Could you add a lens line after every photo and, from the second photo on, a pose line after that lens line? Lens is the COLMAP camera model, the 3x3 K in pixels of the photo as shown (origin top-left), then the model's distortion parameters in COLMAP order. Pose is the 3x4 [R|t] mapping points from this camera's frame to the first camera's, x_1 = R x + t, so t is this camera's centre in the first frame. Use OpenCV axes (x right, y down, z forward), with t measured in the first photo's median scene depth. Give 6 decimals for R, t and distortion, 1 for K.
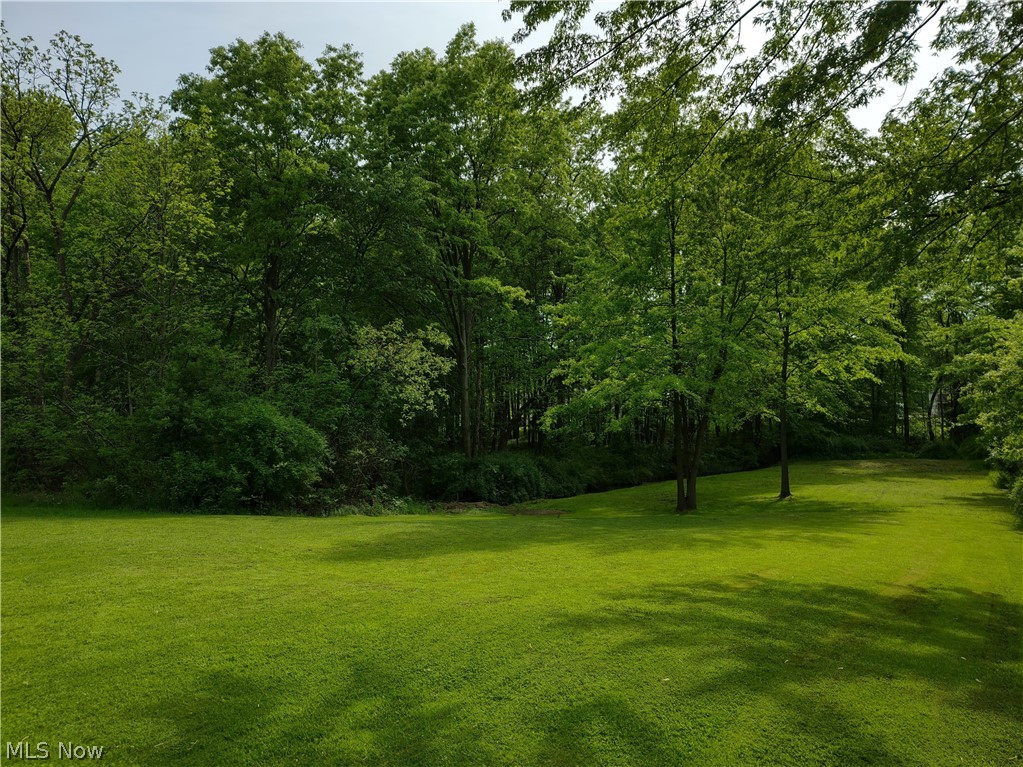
lens RADIAL K [[733.6, 0, 512.3], [0, 733.6, 383.3], [0, 0, 1]] dist [-0.003309, -0.002130]
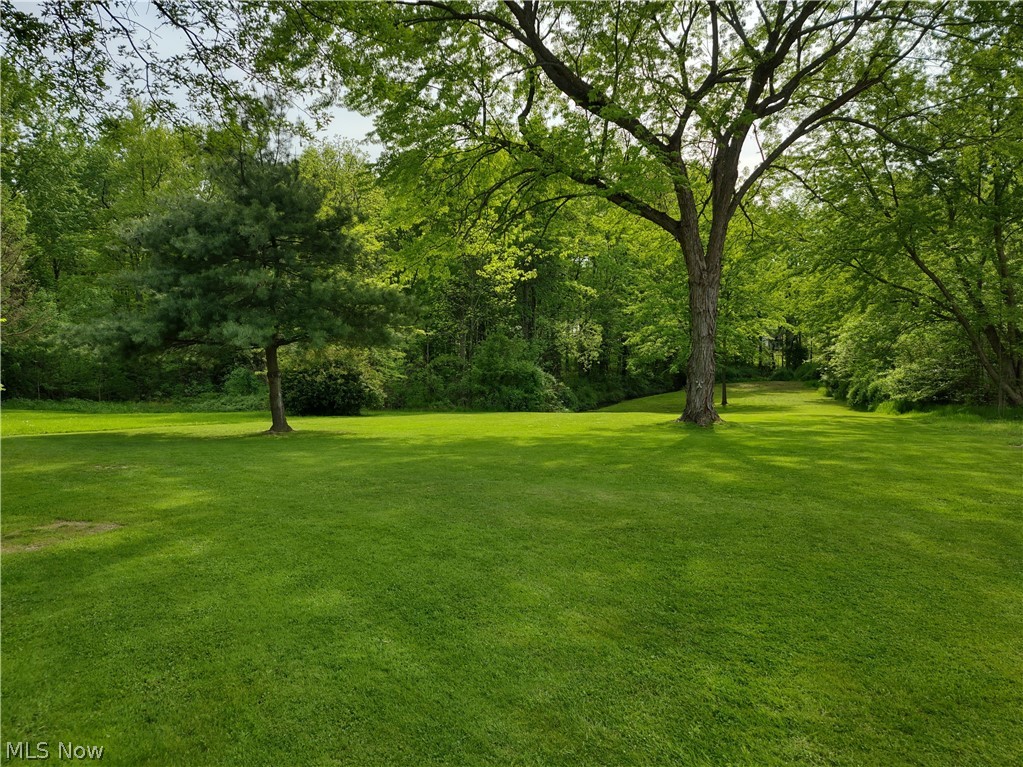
lens RADIAL K [[733.6, 0, 510.9], [0, 733.6, 384.7], [0, 0, 1]] dist [-0.003309, -0.002130]
pose [[0.979006, -0.027027, 0.202032, -0.310777], [0.007154, 0.995116, 0.098457, -0.047542], [-0.203706, -0.094945, 0.974417, -0.407941]]
